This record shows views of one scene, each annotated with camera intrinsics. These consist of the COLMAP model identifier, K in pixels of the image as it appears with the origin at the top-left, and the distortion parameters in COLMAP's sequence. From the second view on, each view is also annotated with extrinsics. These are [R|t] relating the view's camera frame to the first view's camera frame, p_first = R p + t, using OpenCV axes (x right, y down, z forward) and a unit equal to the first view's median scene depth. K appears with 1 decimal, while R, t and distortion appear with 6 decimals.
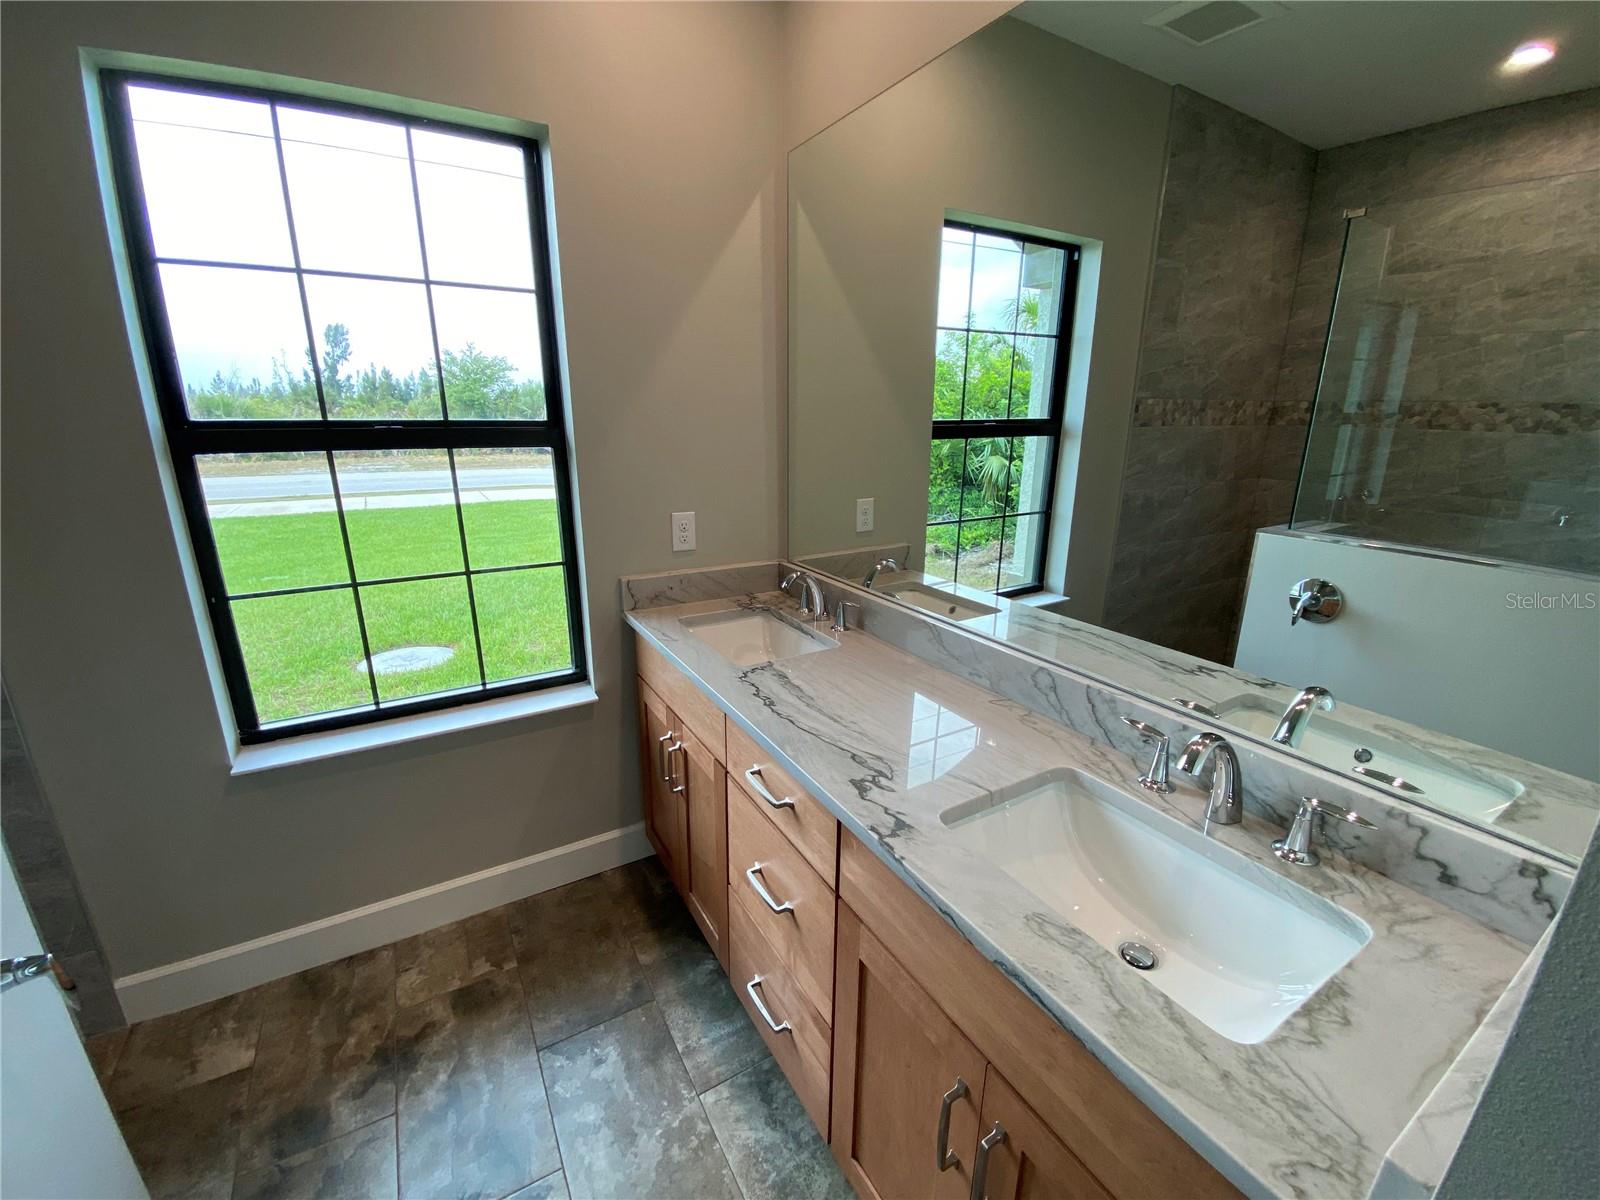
lens RADIAL K [[648.0, 0, 793.4], [0, 648.0, 603.4], [0, 0, 1]] dist [0.012459, -0.014078]
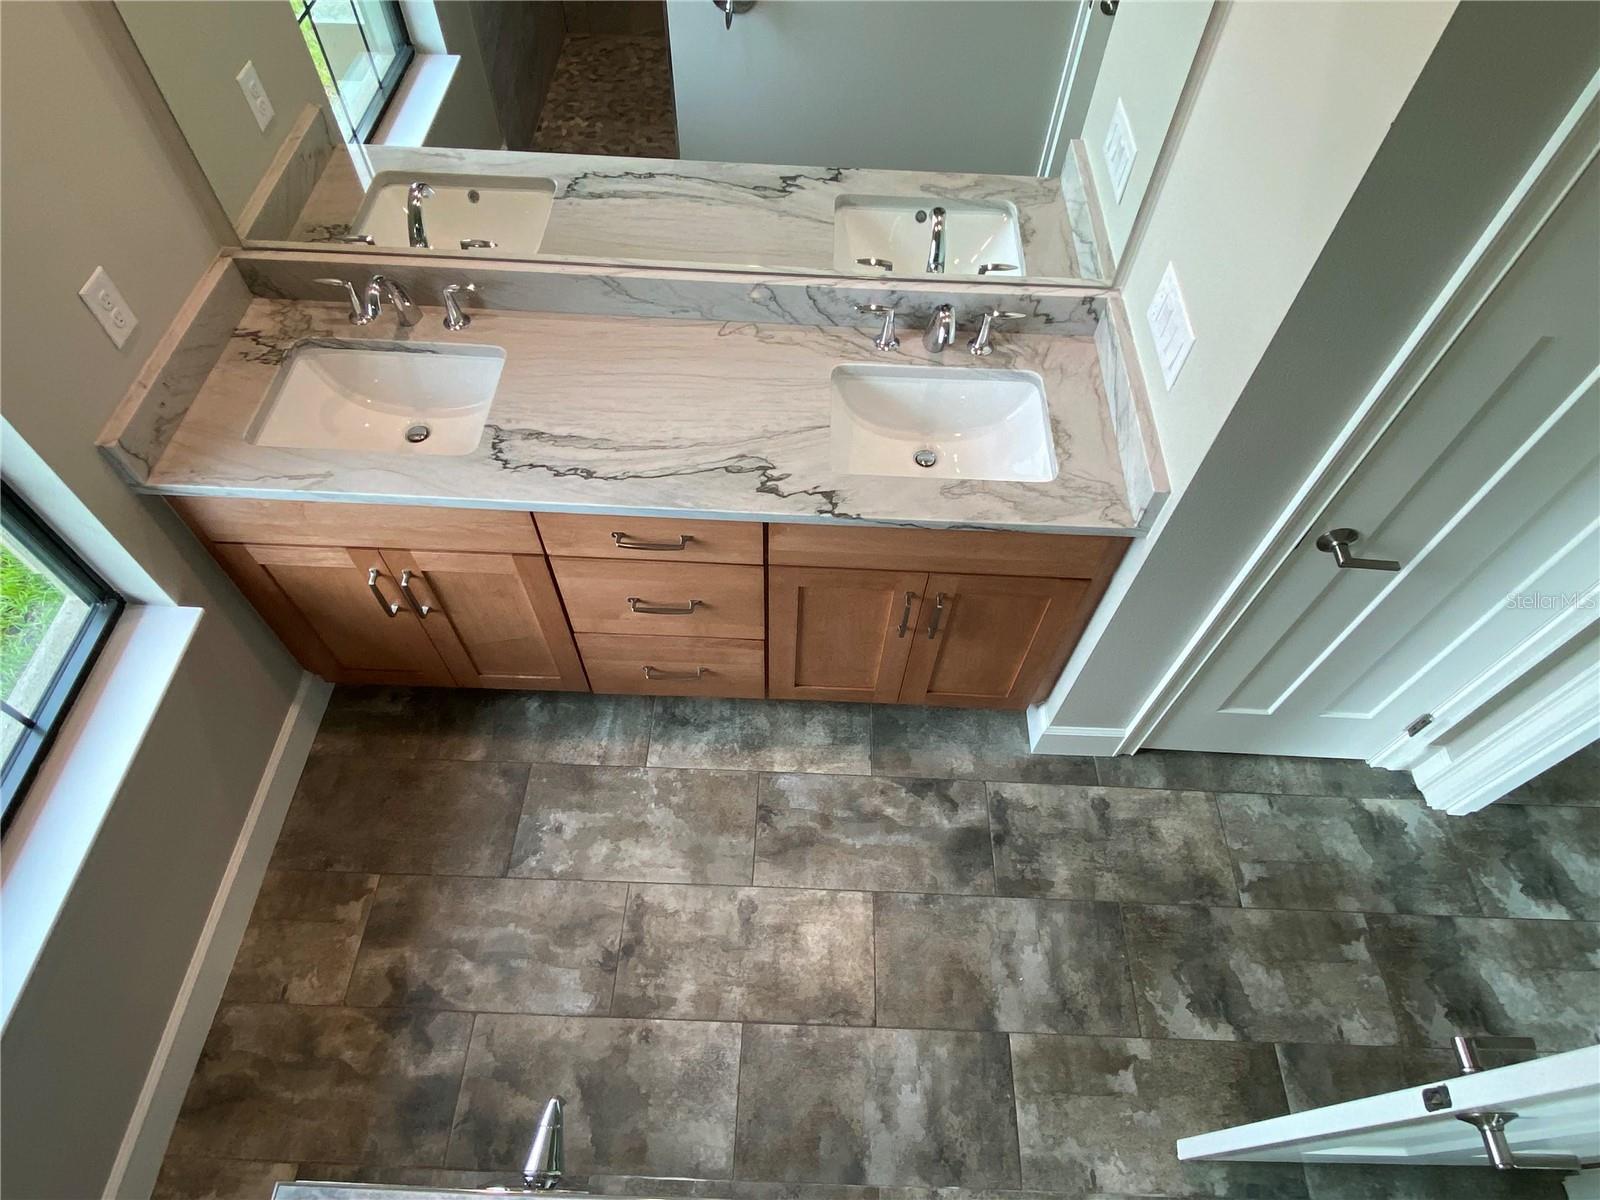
lens RADIAL K [[895.0, 0, 798.1], [0, 895.0, 599.6], [0, 0, 1]] dist [0.039162, -0.000606]
pose [[0.538818, -0.699022, 0.470153, -0.580874], [0.224184, 0.656953, 0.719830, -0.559396], [-0.812045, -0.282457, 0.510687, 0.055751]]
